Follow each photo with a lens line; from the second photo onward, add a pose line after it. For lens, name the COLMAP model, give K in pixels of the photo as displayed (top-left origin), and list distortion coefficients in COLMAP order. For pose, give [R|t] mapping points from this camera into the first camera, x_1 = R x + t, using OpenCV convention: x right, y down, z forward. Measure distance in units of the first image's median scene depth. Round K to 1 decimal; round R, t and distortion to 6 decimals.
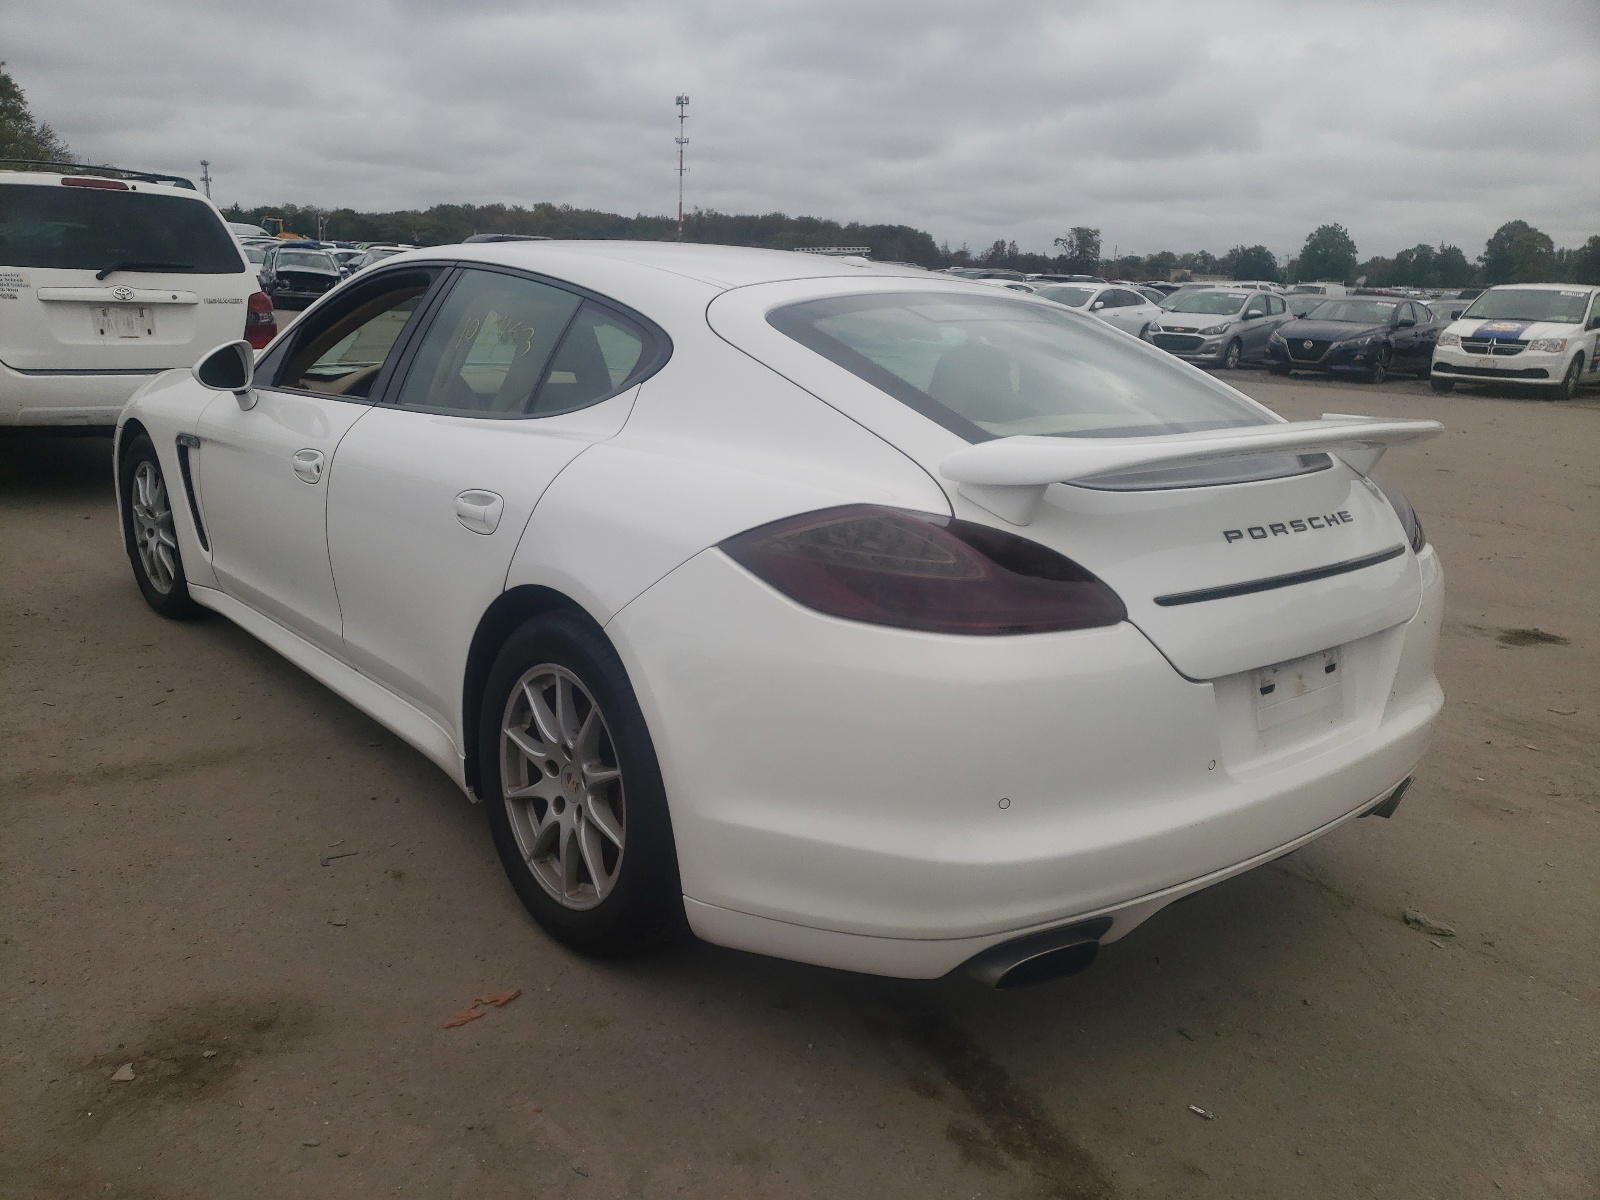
lens RADIAL K [[1211.3, 0, 789.7], [0, 1211.3, 594.7], [0, 0, 1]] dist [0.007692, 0.003825]
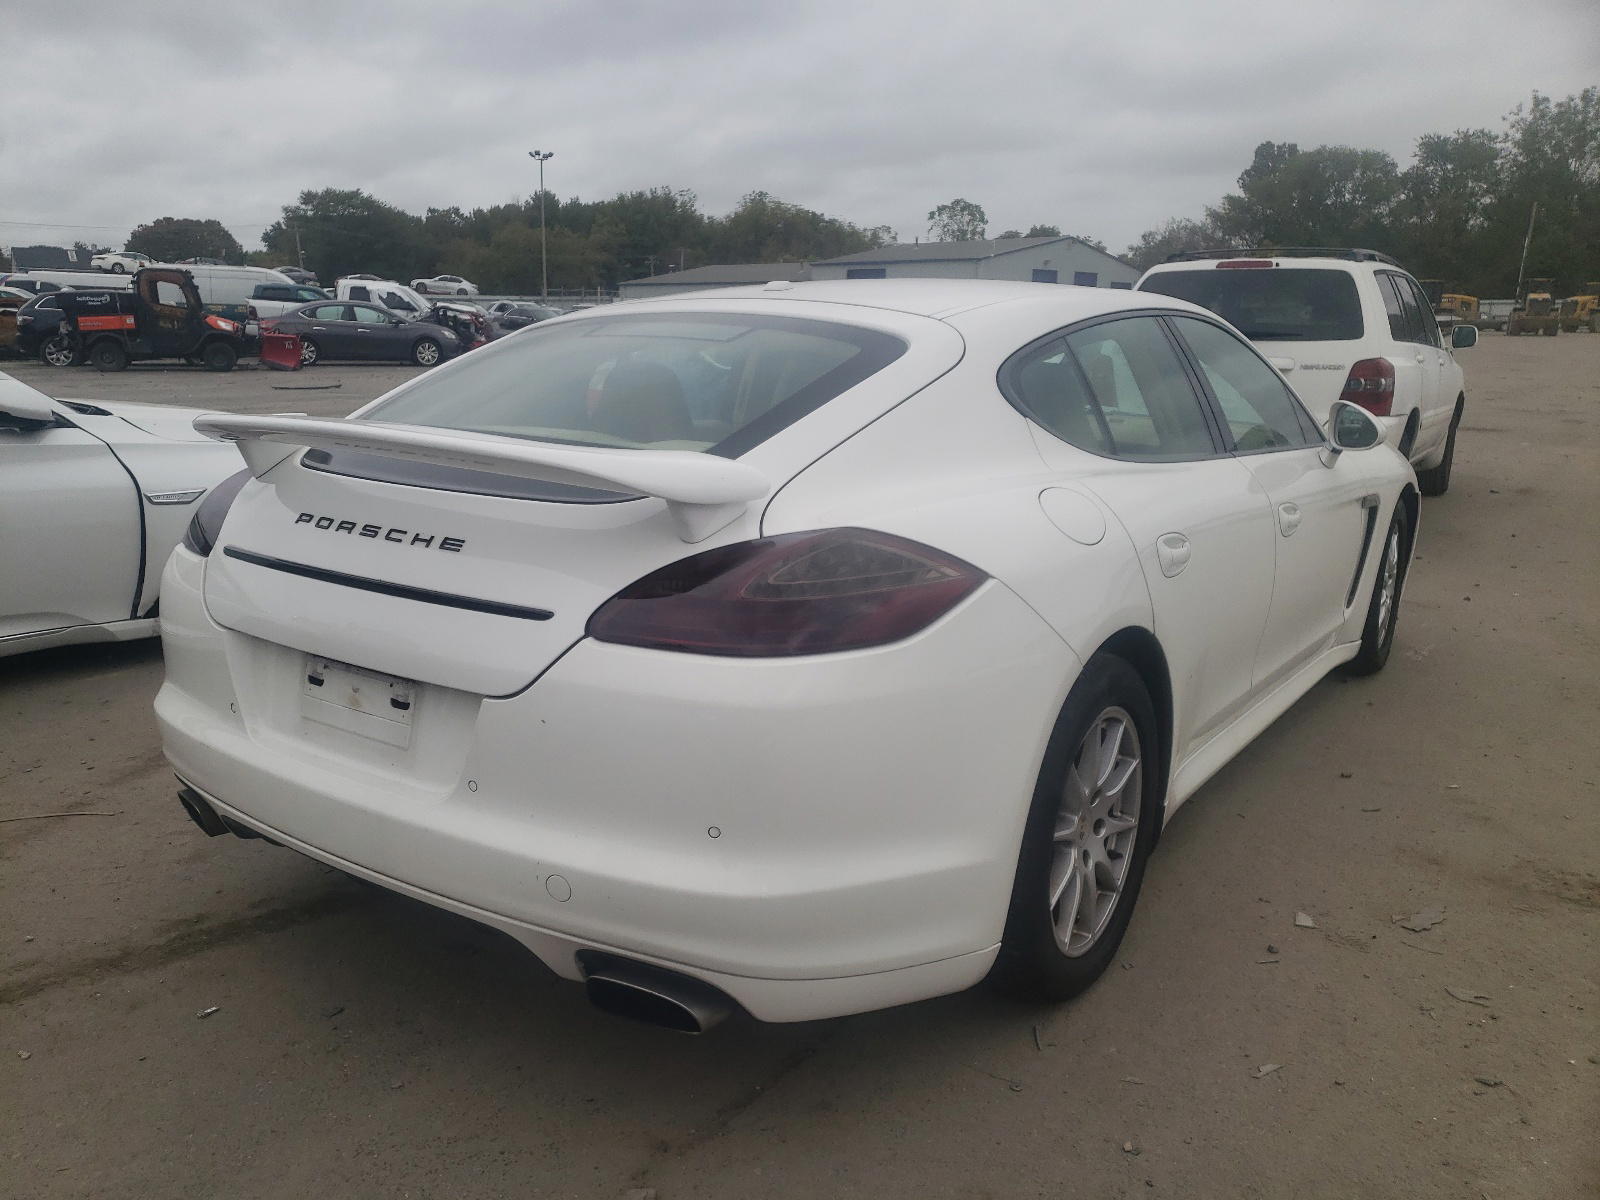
lens RADIAL K [[1211.3, 0, 789.6], [0, 1211.3, 602.8], [0, 0, 1]] dist [0.007692, 0.003825]
pose [[0.294693, 0.183499, -0.937808, 1.396831], [-0.244791, 0.963139, 0.111534, -0.186430], [0.923706, 0.196699, 0.328750, 0.987396]]
